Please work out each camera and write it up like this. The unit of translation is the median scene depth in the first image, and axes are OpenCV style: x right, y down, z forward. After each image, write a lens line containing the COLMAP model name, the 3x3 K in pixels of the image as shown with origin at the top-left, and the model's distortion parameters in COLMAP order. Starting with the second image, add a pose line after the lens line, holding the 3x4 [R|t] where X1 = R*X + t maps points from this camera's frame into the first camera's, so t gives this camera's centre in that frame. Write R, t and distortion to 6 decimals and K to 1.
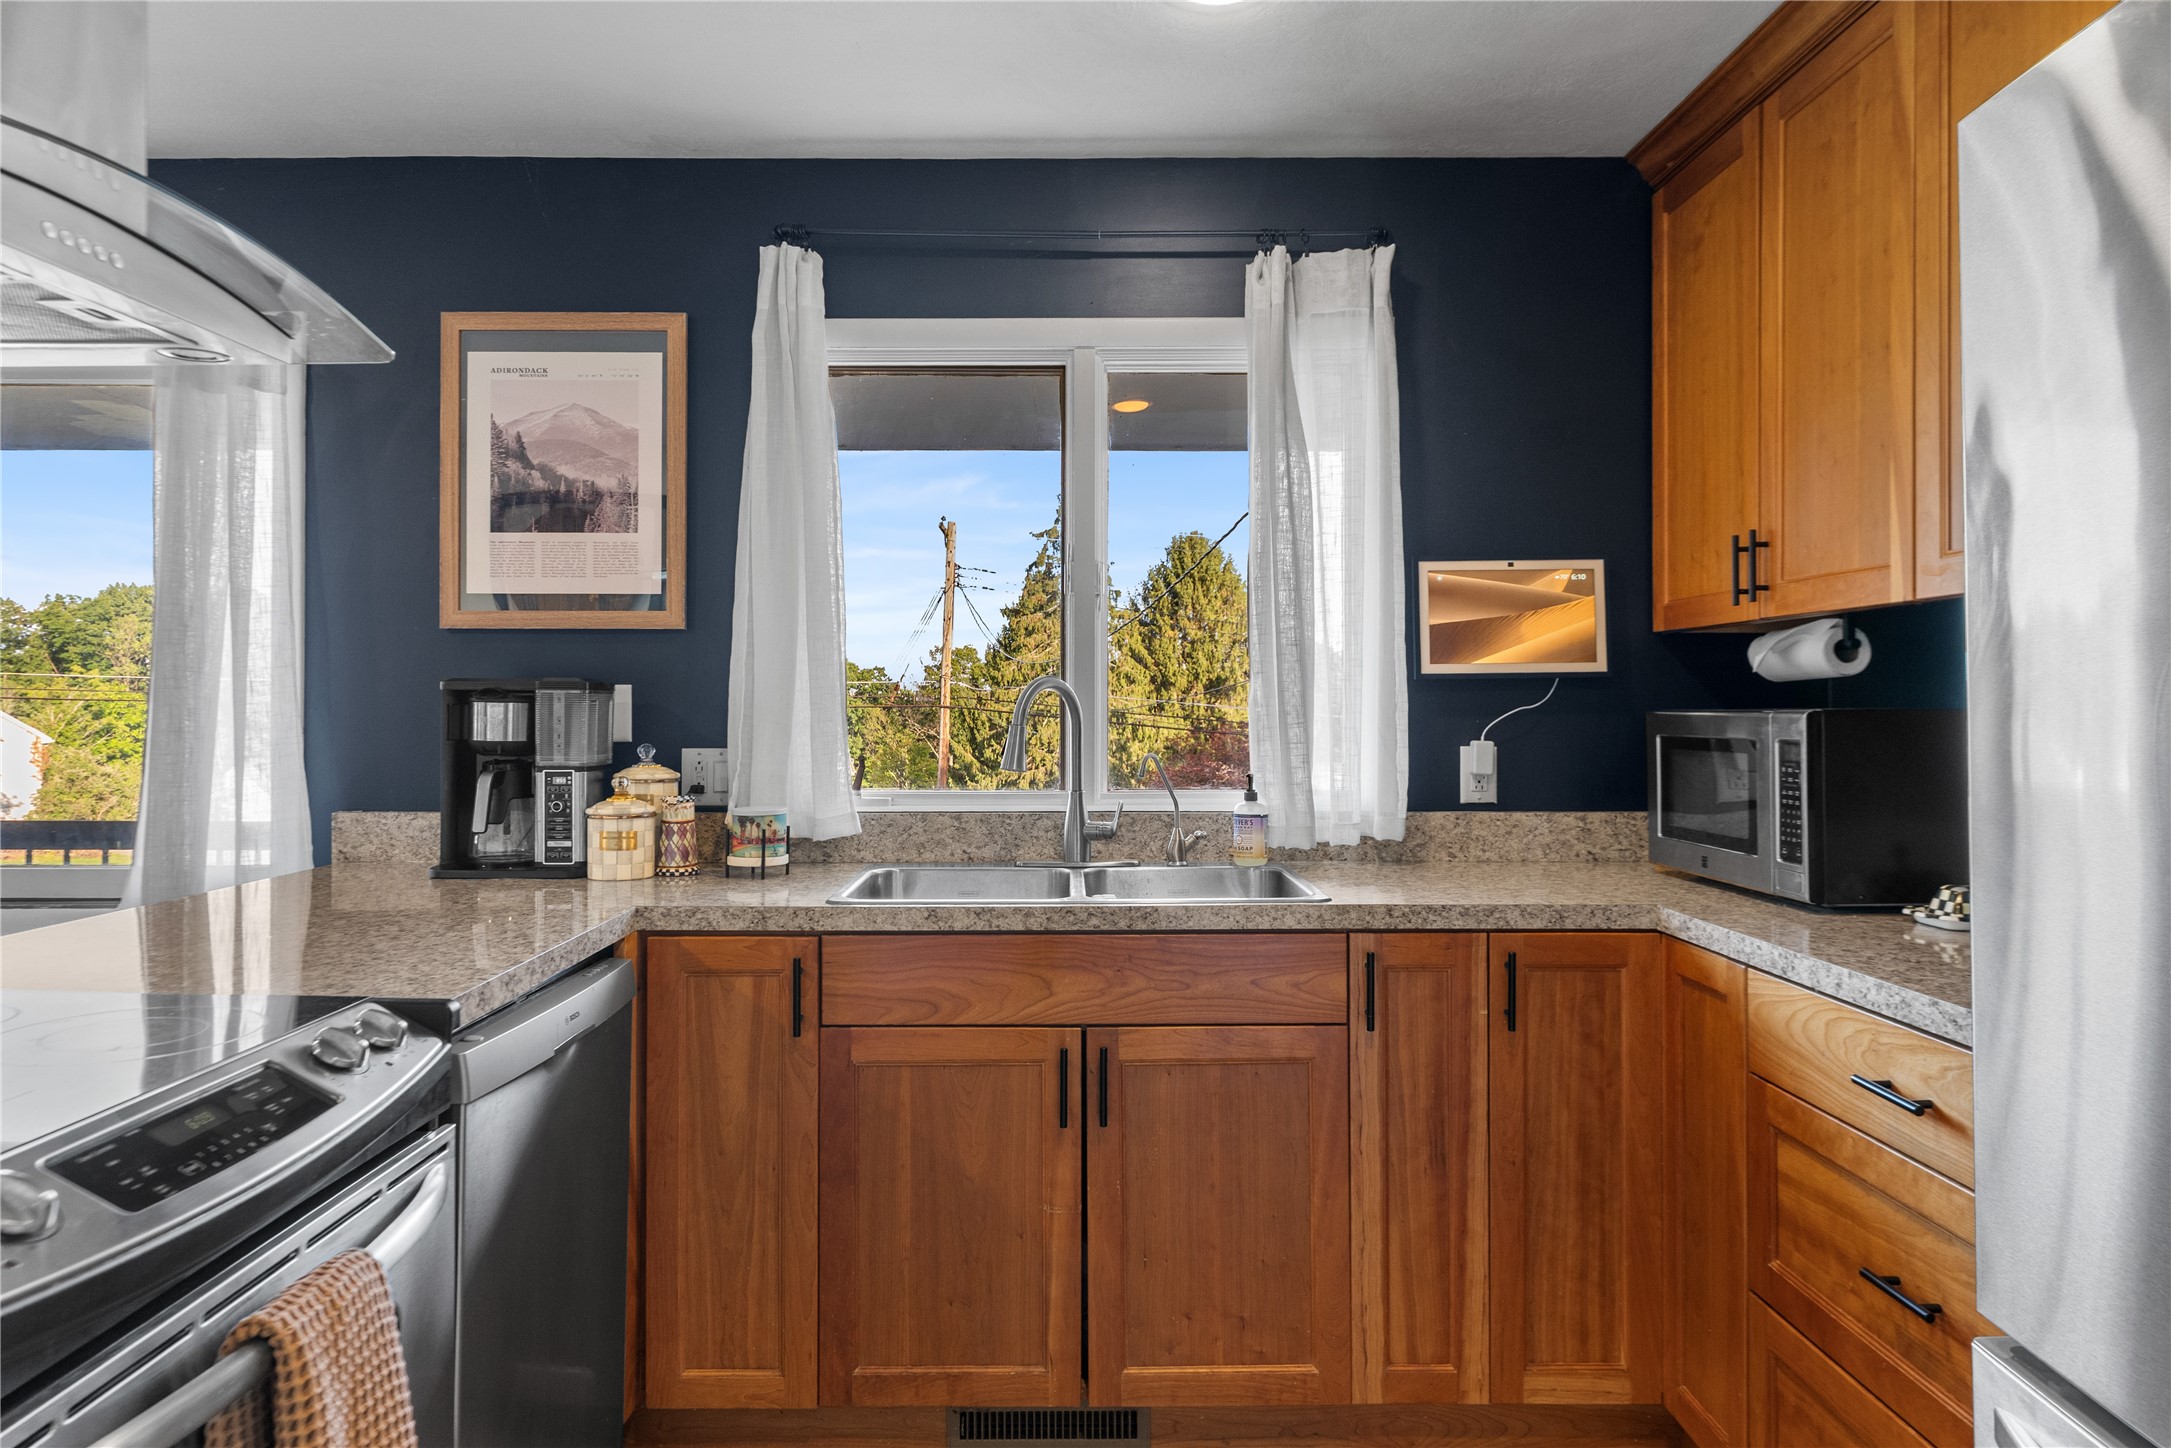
lens RADIAL K [[1366.6, 0, 1082.4], [0, 1366.6, 687.7], [0, 0, 1]] dist [0.001190, 0.000797]
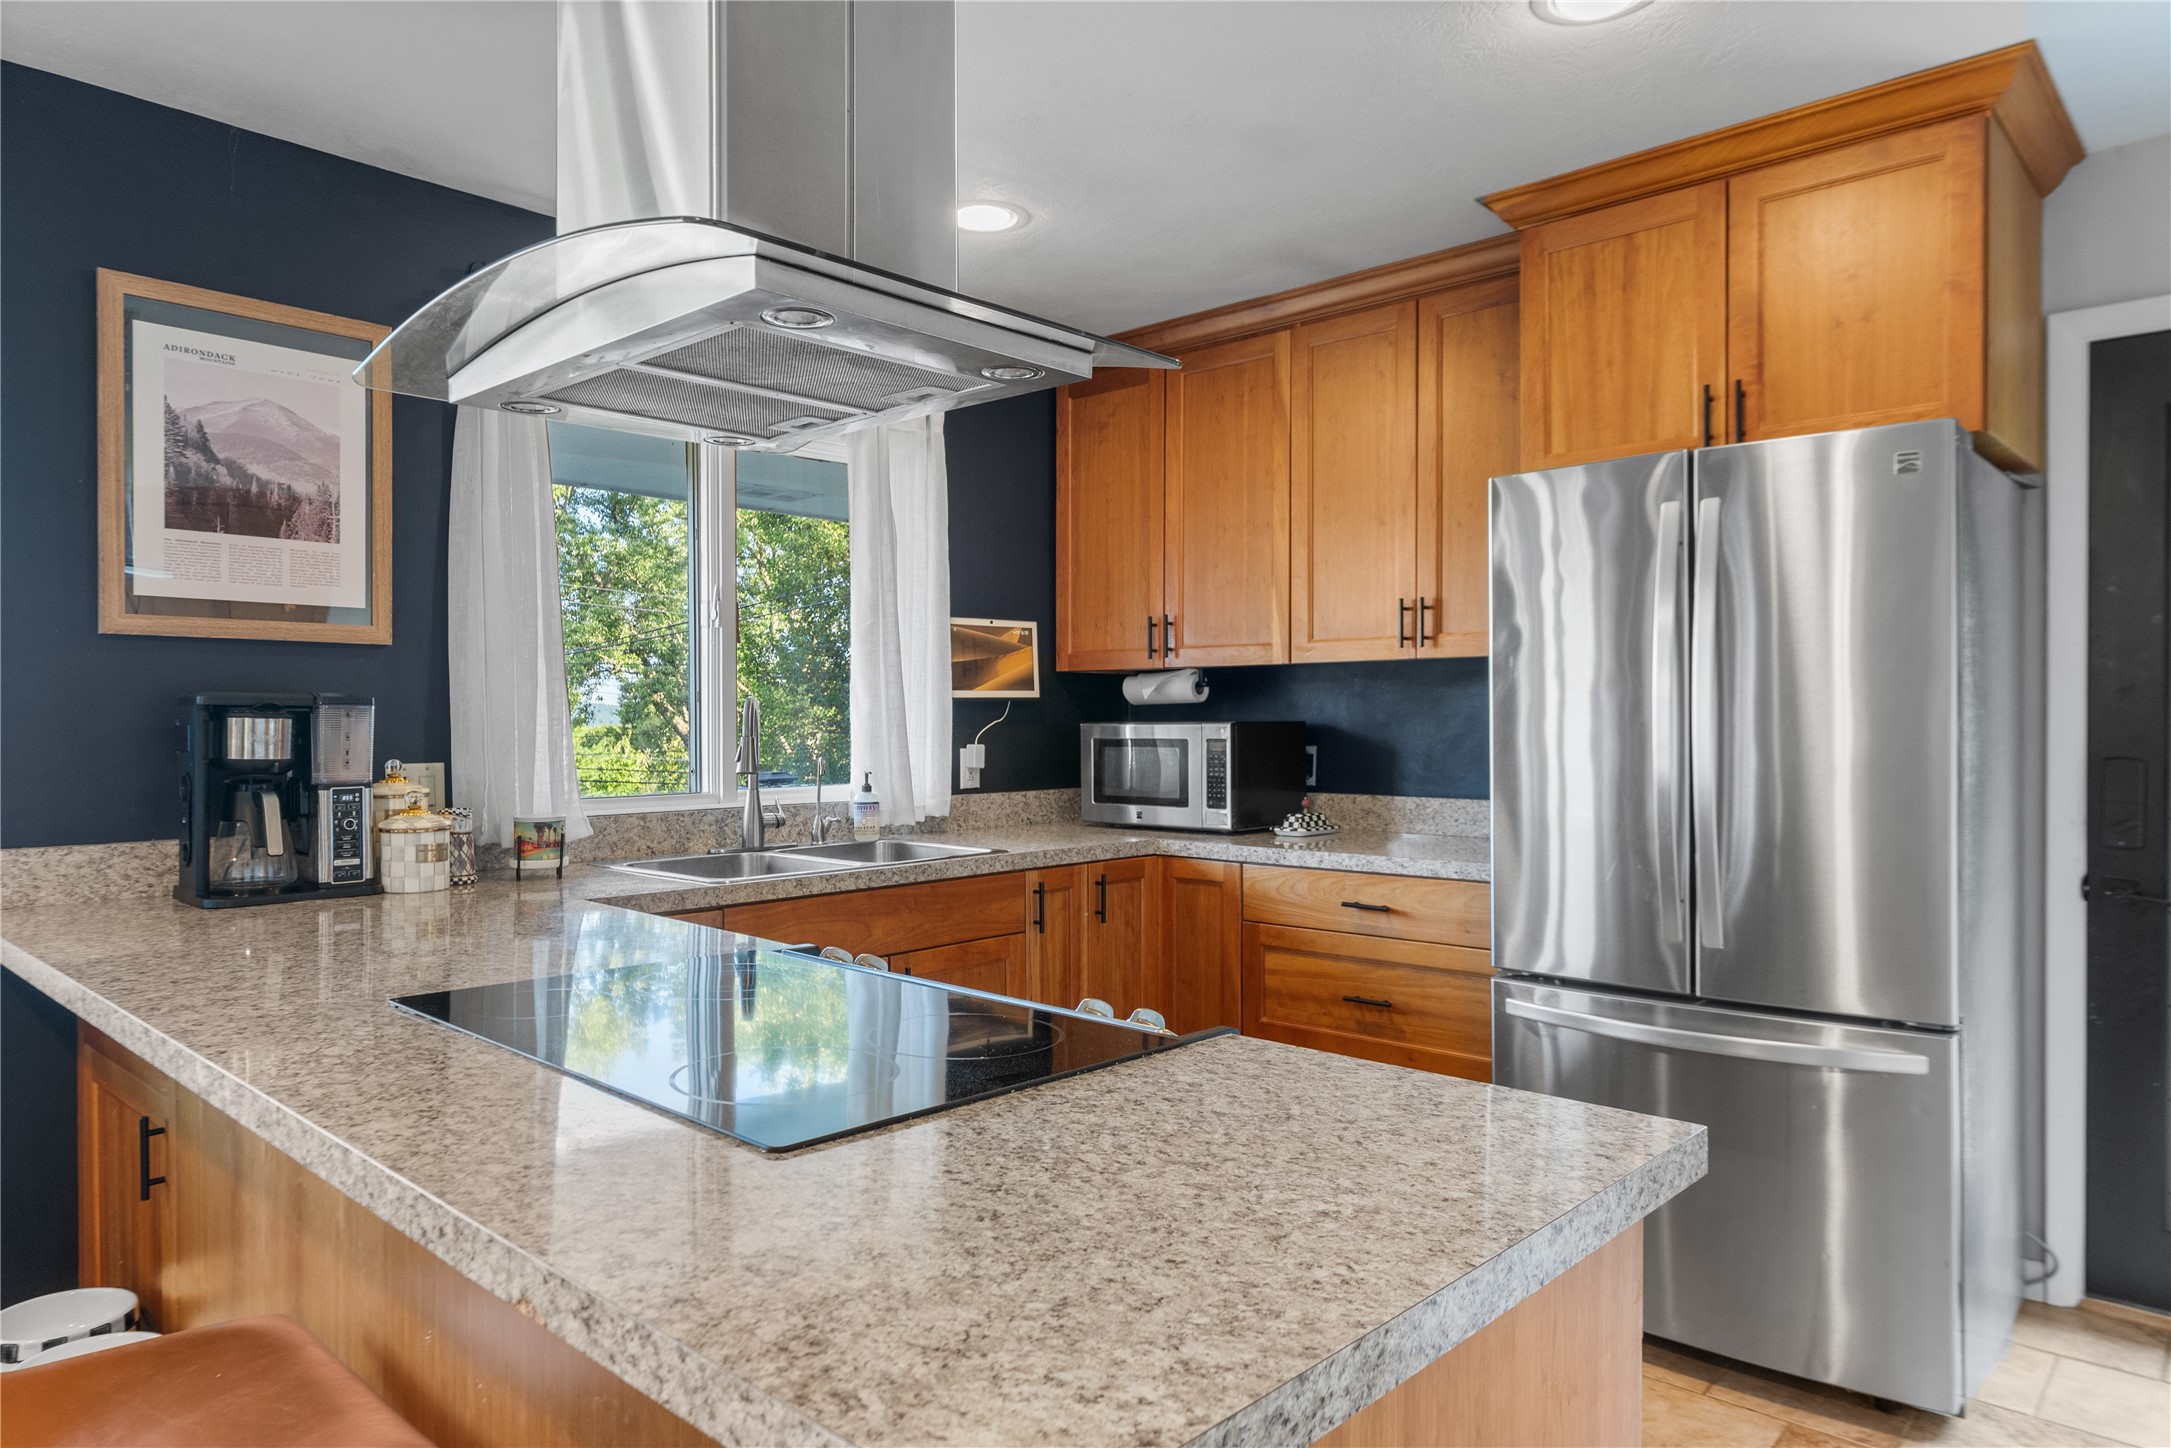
lens RADIAL K [[1336.0, 0, 1085.5], [0, 1336.0, 724.0], [0, 0, 1]] dist [-0.002120, 0.000918]
pose [[0.682087, -0.004107, 0.731260, -0.679645], [-0.007938, 0.999884, 0.013020, -0.001751], [-0.731228, -0.014686, 0.681975, -0.039392]]
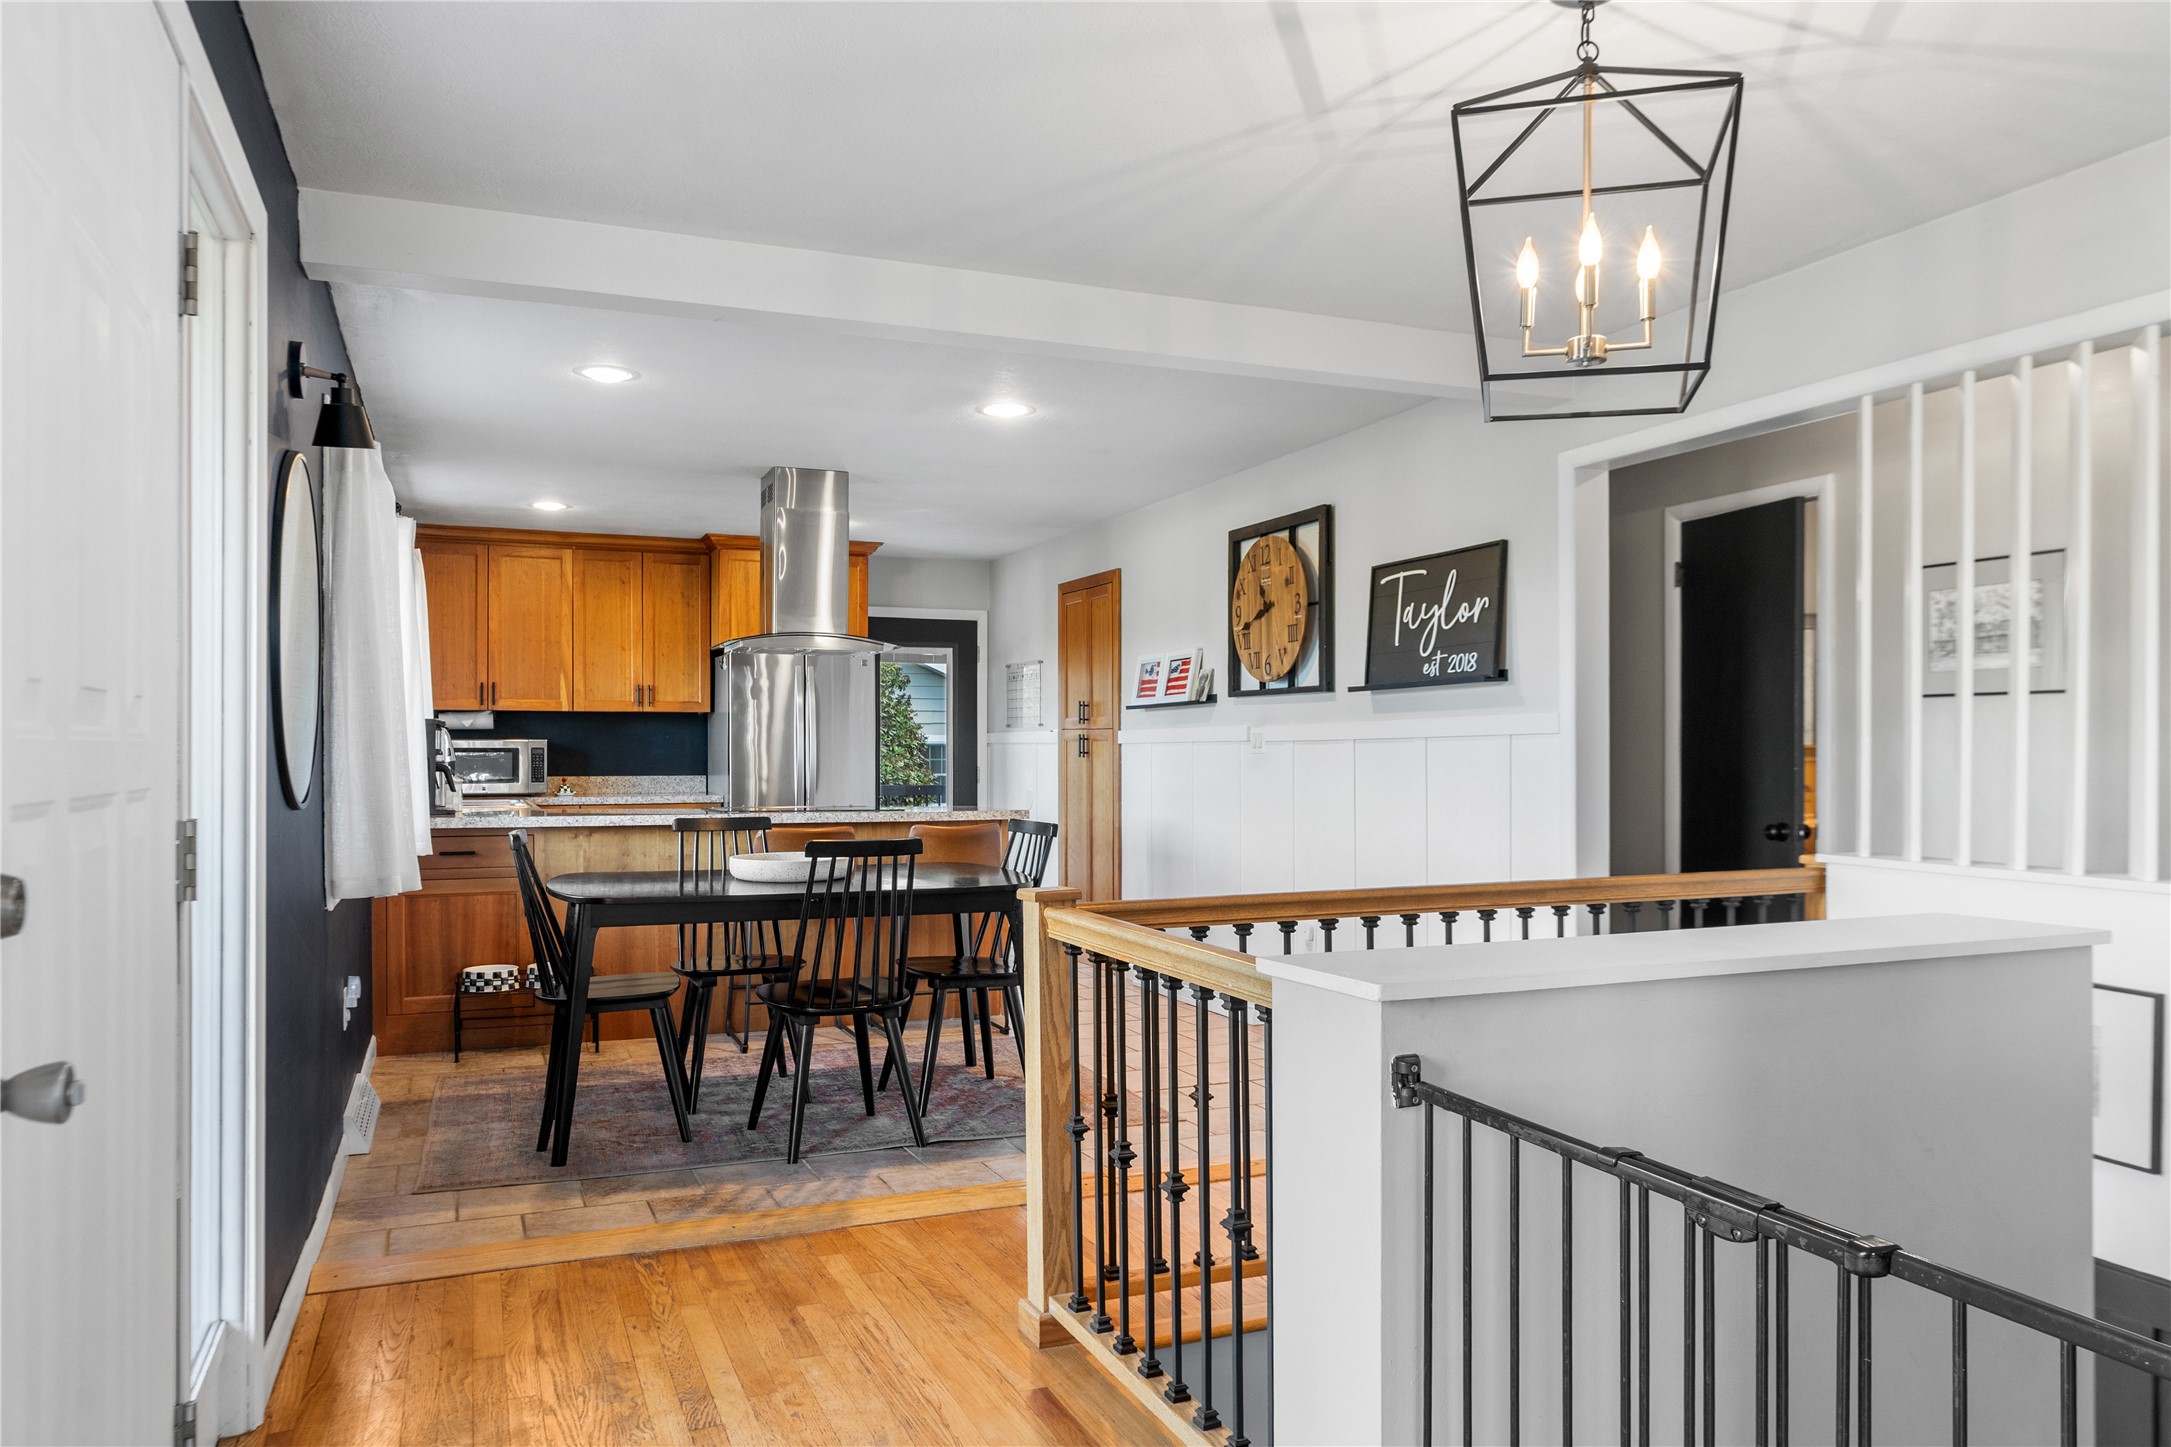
lens RADIAL K [[1515.7, 0, 1085.5], [0, 1515.7, 723.5], [0, 0, 1]] dist [0.005605, 0.002294]
pose [[-0.372011, 0.010638, 0.928167, -2.852455], [-0.010016, 0.999830, -0.015474, 0.016520], [-0.928174, -0.015053, -0.371841, 0.899037]]
